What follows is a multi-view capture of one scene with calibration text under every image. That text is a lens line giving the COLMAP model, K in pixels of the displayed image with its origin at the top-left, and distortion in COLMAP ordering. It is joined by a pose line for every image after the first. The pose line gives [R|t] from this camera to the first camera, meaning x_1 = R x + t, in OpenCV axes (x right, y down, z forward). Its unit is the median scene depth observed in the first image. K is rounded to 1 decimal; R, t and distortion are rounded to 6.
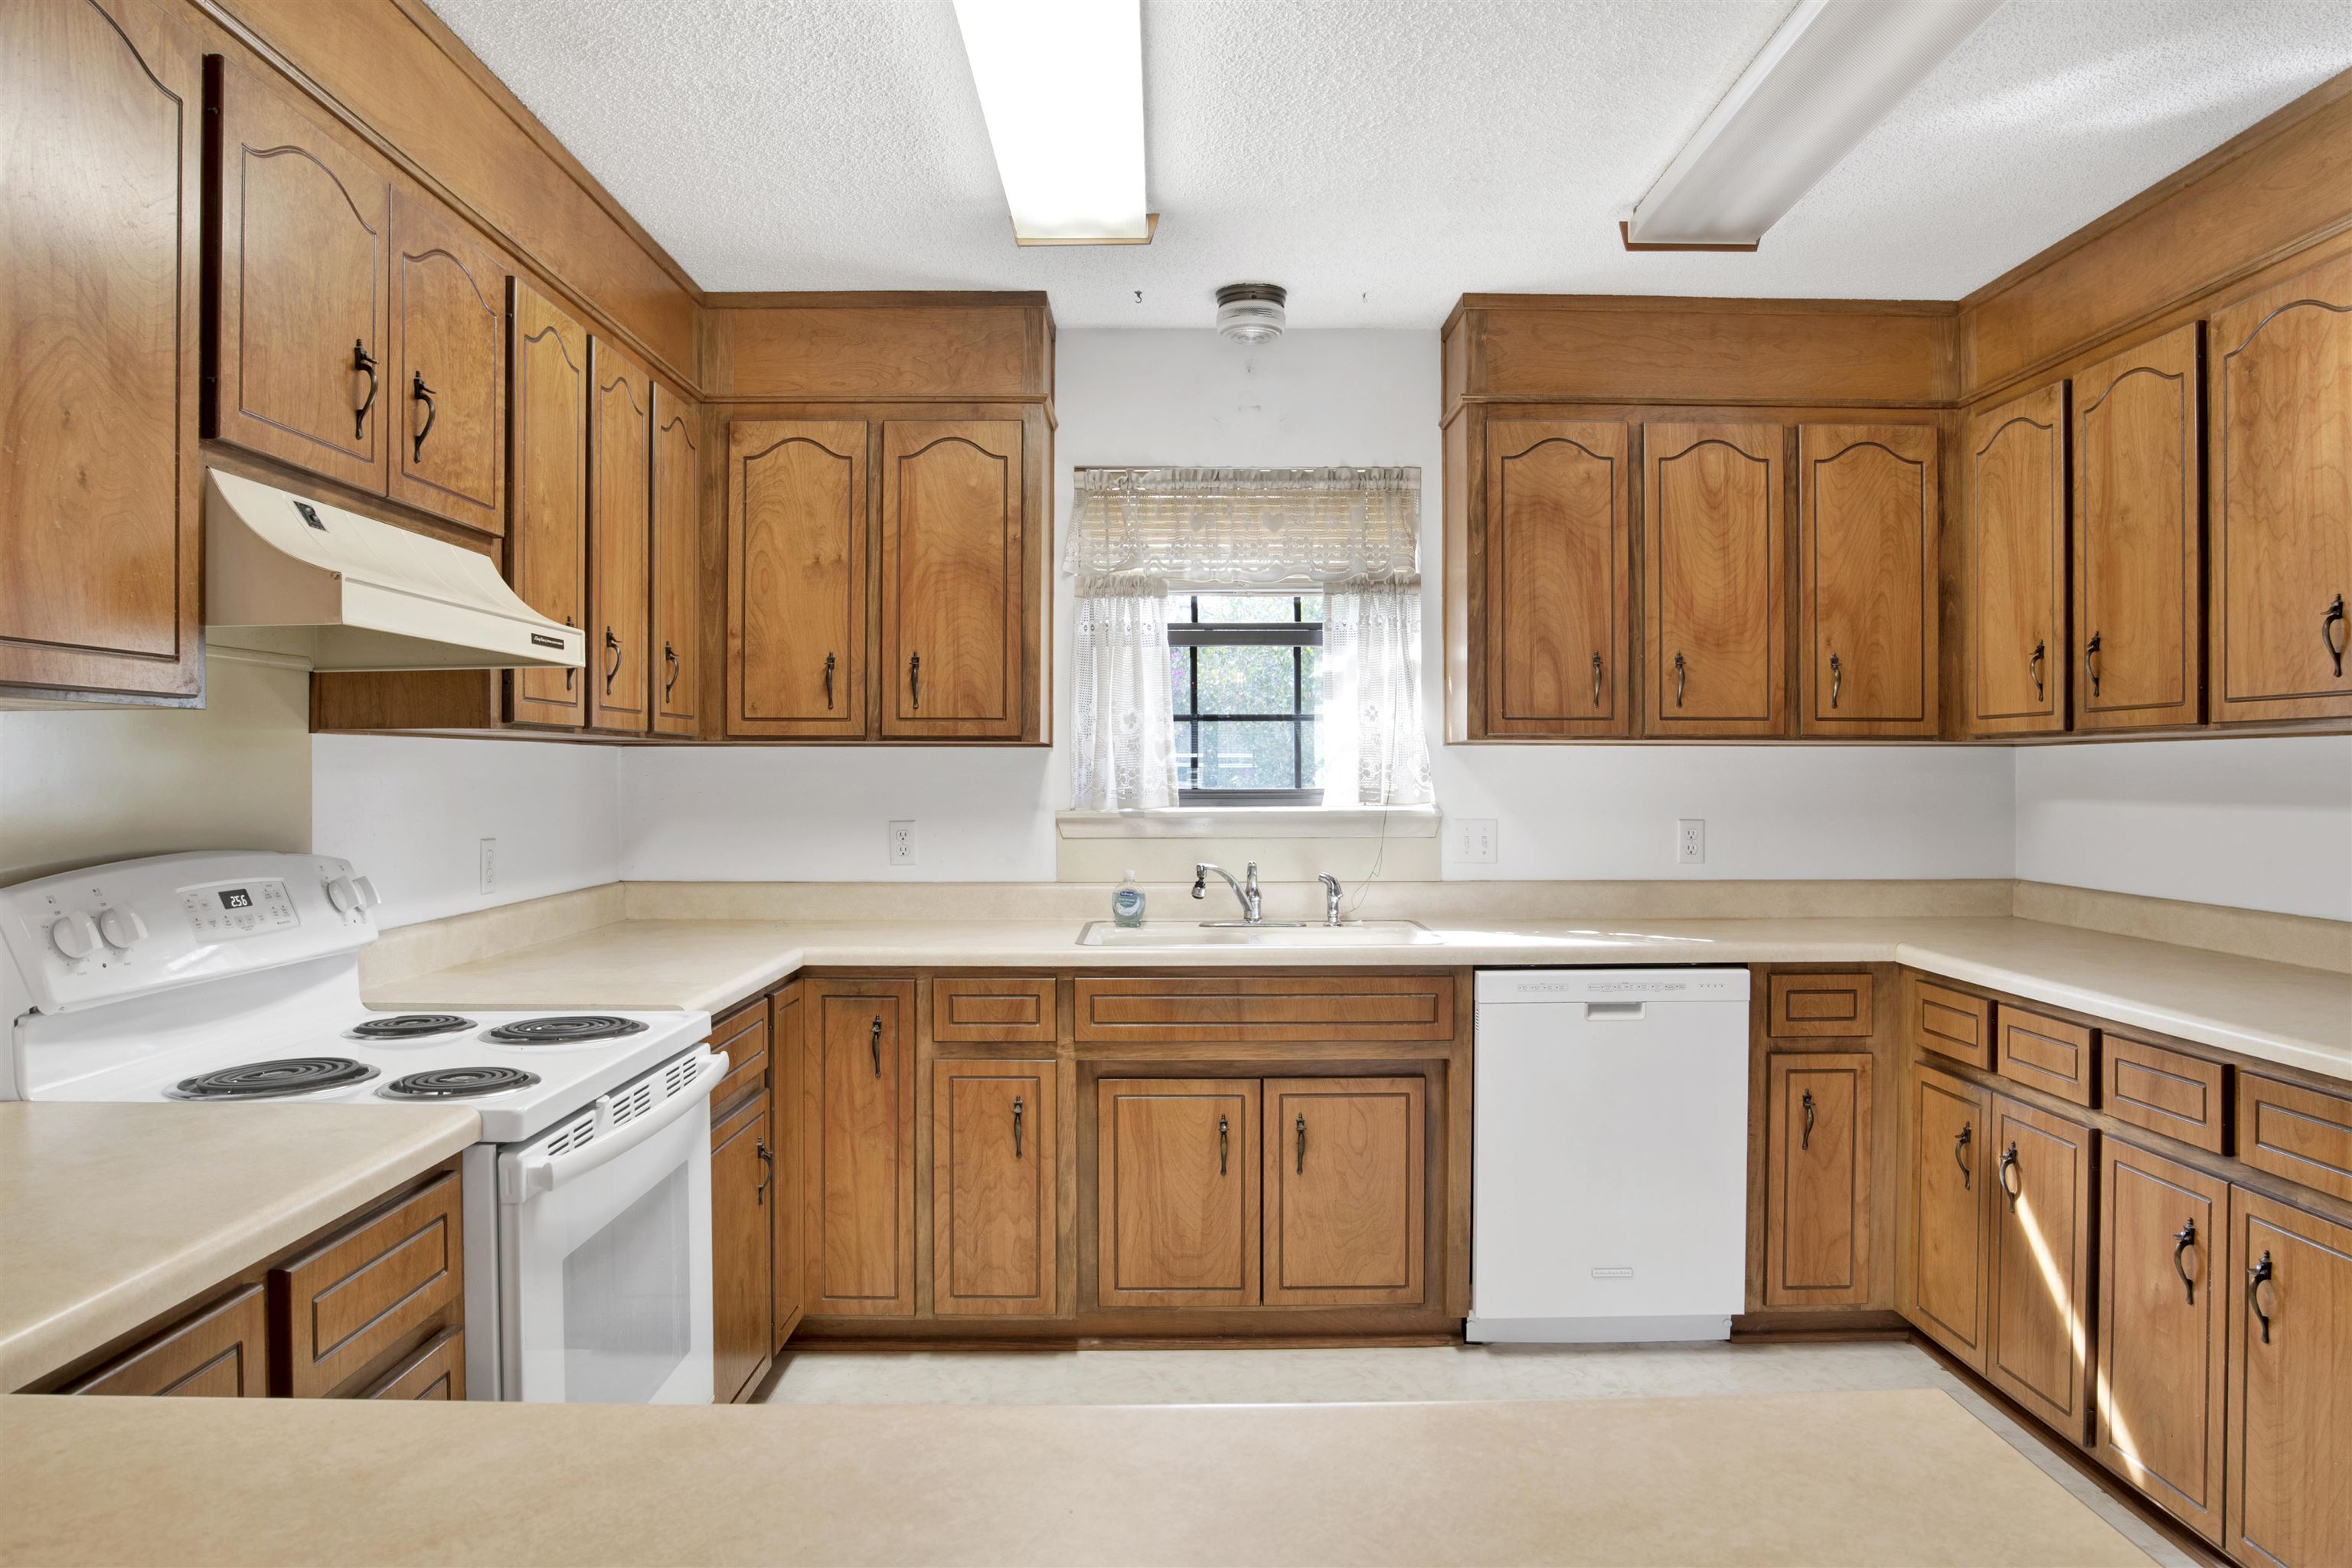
lens RADIAL K [[1612.3, 0, 1181.4], [0, 1612.3, 760.8], [0, 0, 1]] dist [-0.055219, 0.022796]
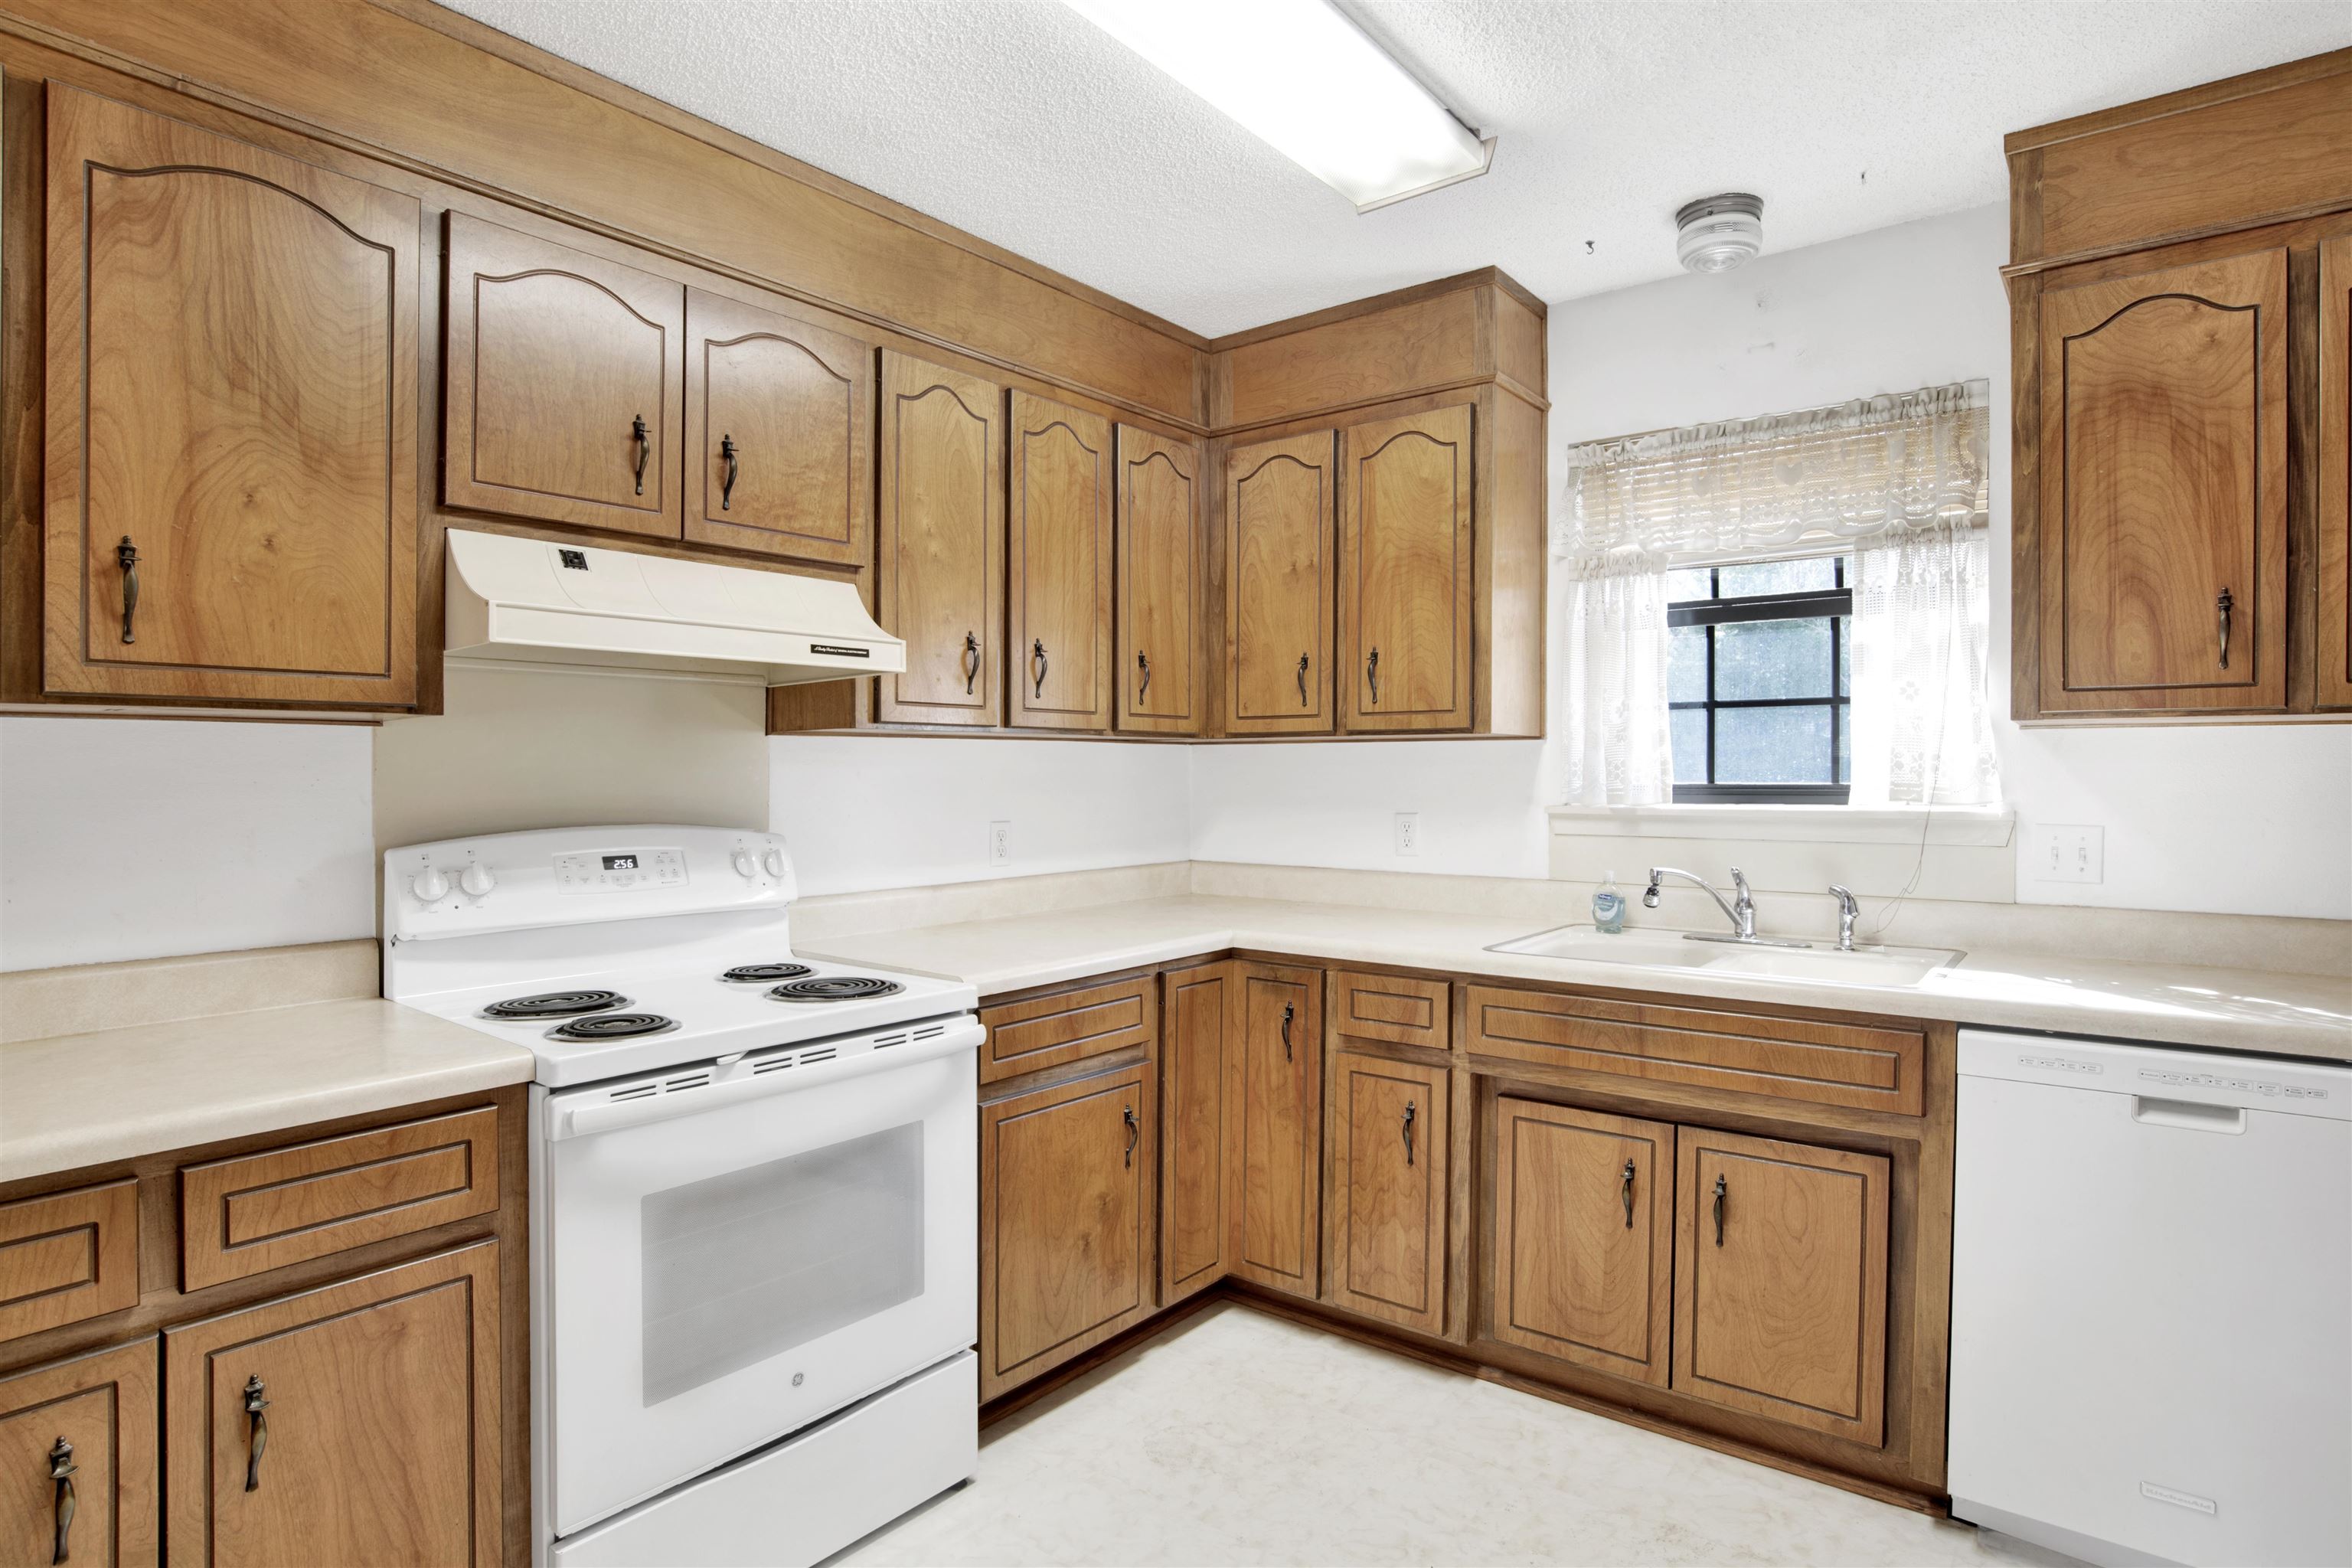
lens RADIAL K [[1275.4, 0, 1110.0], [0, 1275.4, 771.7], [0, 0, 1]] dist [-0.057937, 0.016623]
pose [[0.765889, -0.000528, -0.642972, 0.246908], [0.005500, 0.999968, 0.005730, 0.005832], [0.642949, -0.007925, 0.765868, 0.301893]]
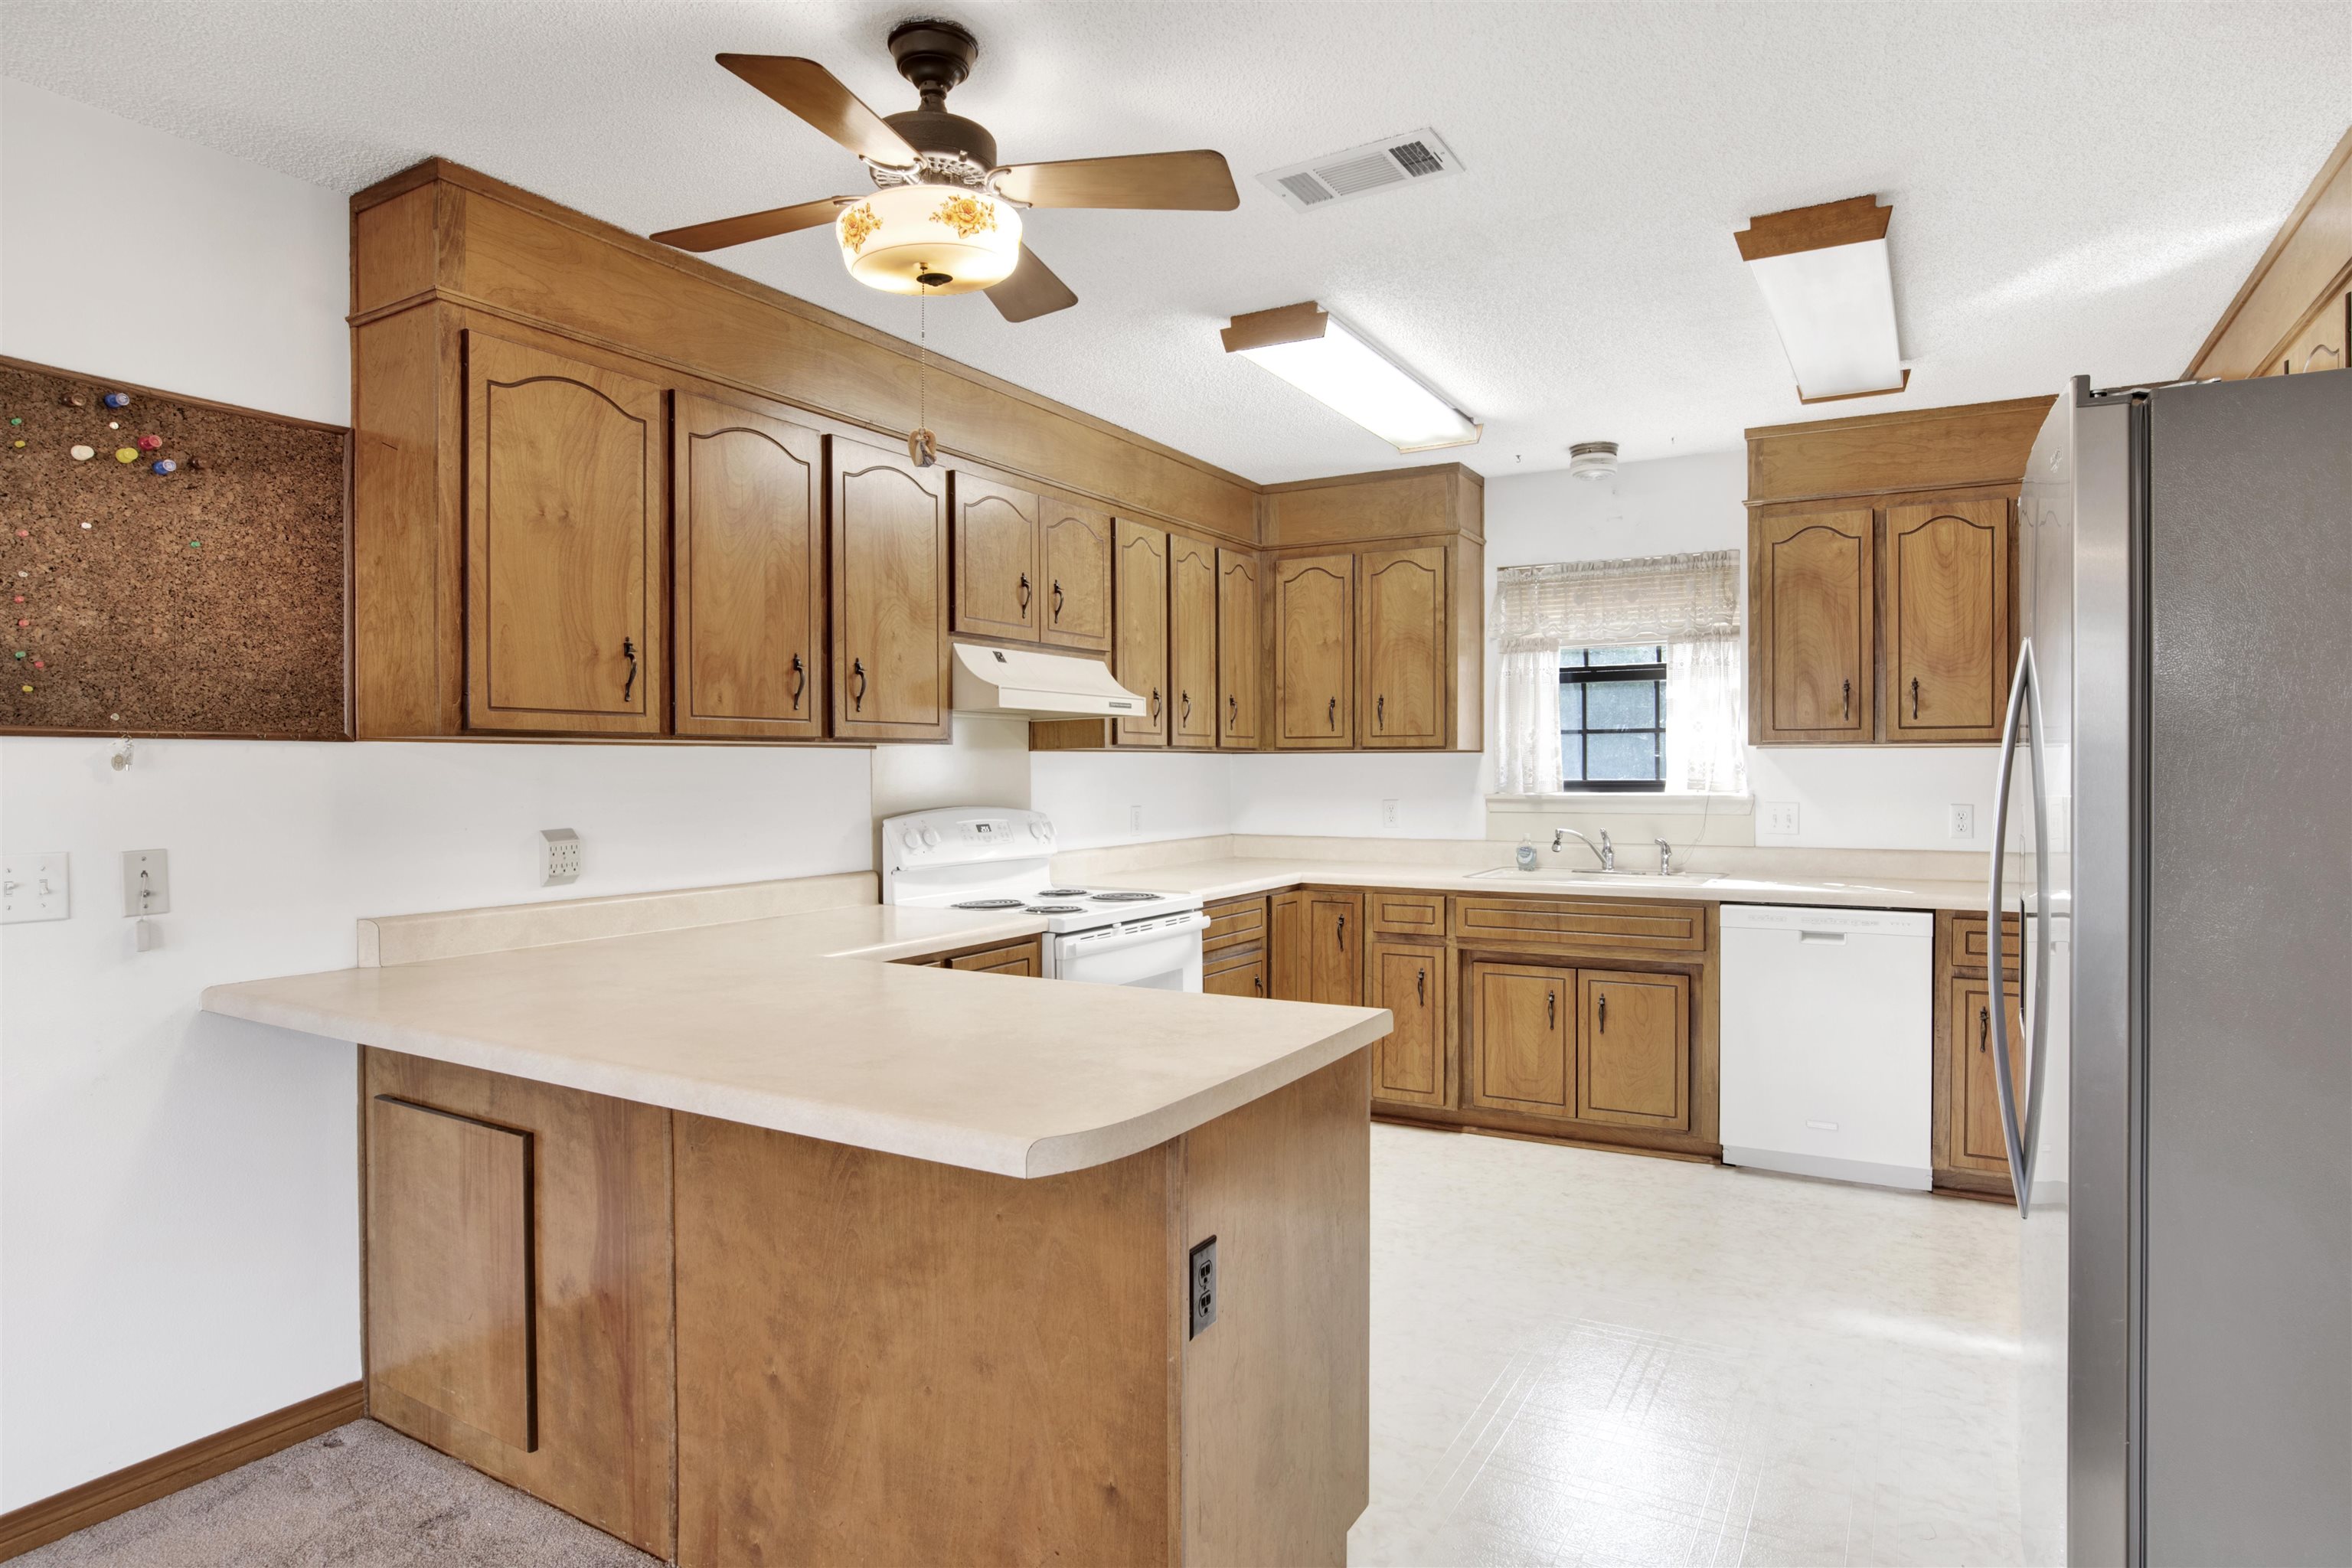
lens RADIAL K [[1322.2, 0, 1103.4], [0, 1322.2, 742.7], [0, 0, 1]] dist [-0.041523, 0.003046]
pose [[0.841968, -0.012260, -0.539389, 0.346868], [0.006134, 0.999895, -0.013151, -0.004019], [0.539493, 0.007764, 0.841954, -0.295833]]
